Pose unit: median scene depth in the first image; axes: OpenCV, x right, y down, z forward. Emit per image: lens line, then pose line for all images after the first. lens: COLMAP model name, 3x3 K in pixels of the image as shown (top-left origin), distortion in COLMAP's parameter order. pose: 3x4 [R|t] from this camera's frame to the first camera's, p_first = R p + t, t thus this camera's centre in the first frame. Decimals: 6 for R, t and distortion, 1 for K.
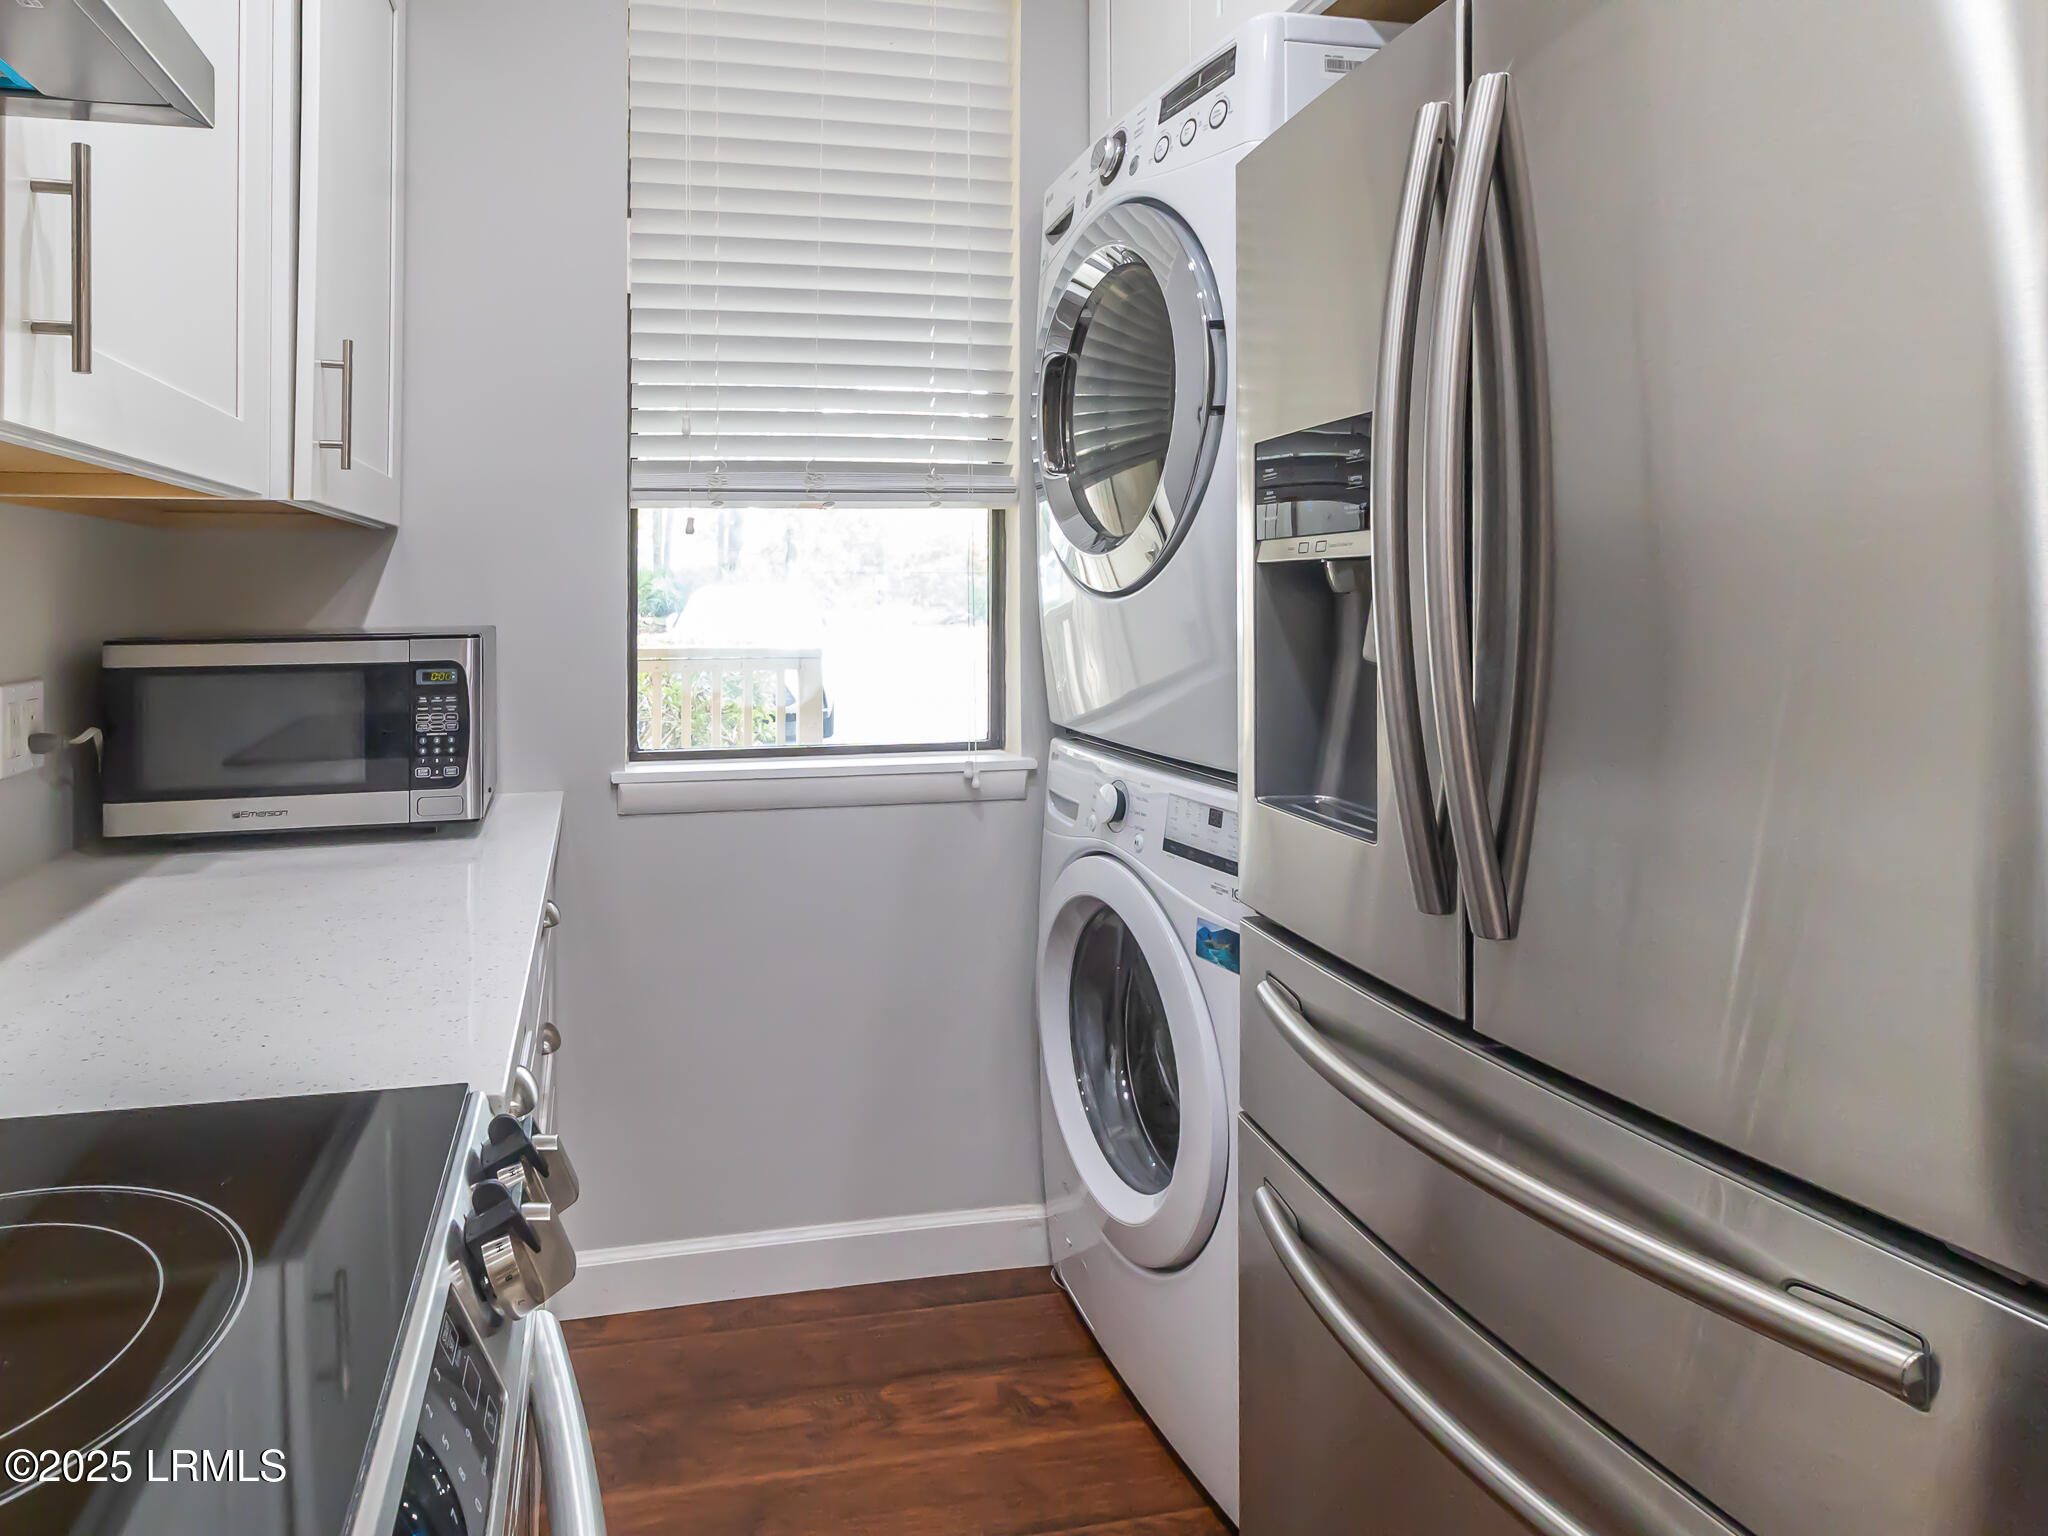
lens RADIAL K [[1260.8, 0, 1023.9], [0, 1260.8, 740.6], [0, 0, 1]] dist [0.002546, 0.000963]
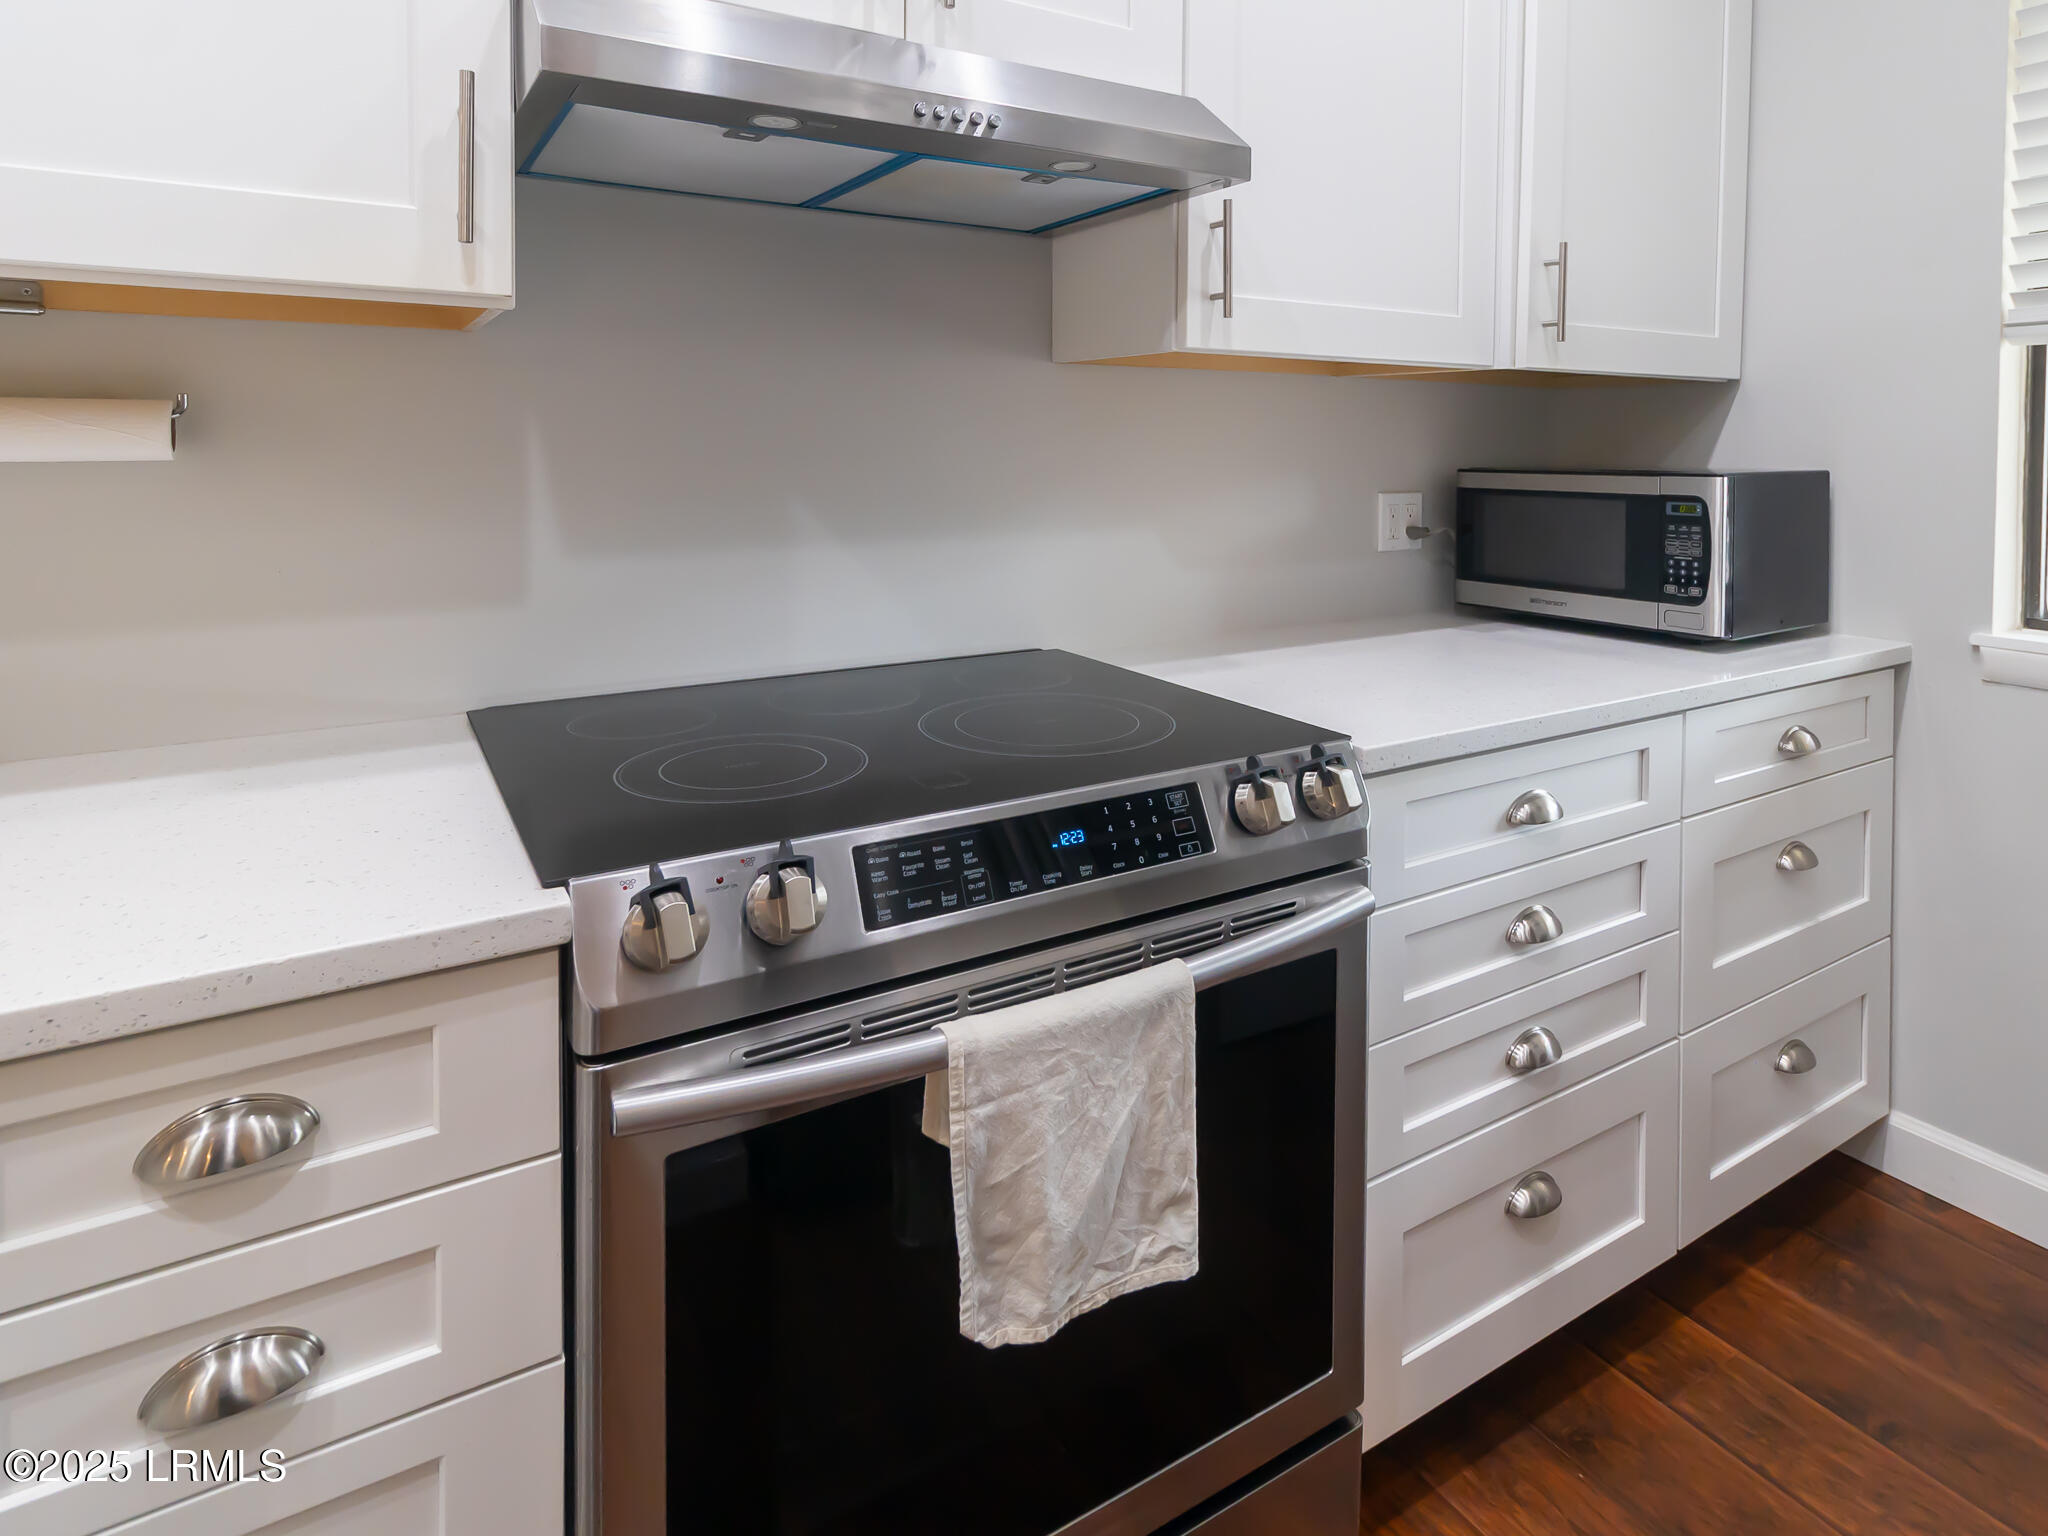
lens RADIAL K [[1105.1, 0, 1024.0], [0, 1105.1, 768.0], [0, 0, 1]] dist [0.002709, 0.001356]
pose [[0.336204, 0.274343, -0.900946, 0.343657], [-0.117964, 0.961365, 0.248720, -0.001015], [0.934372, 0.022659, 0.355577, 0.033566]]
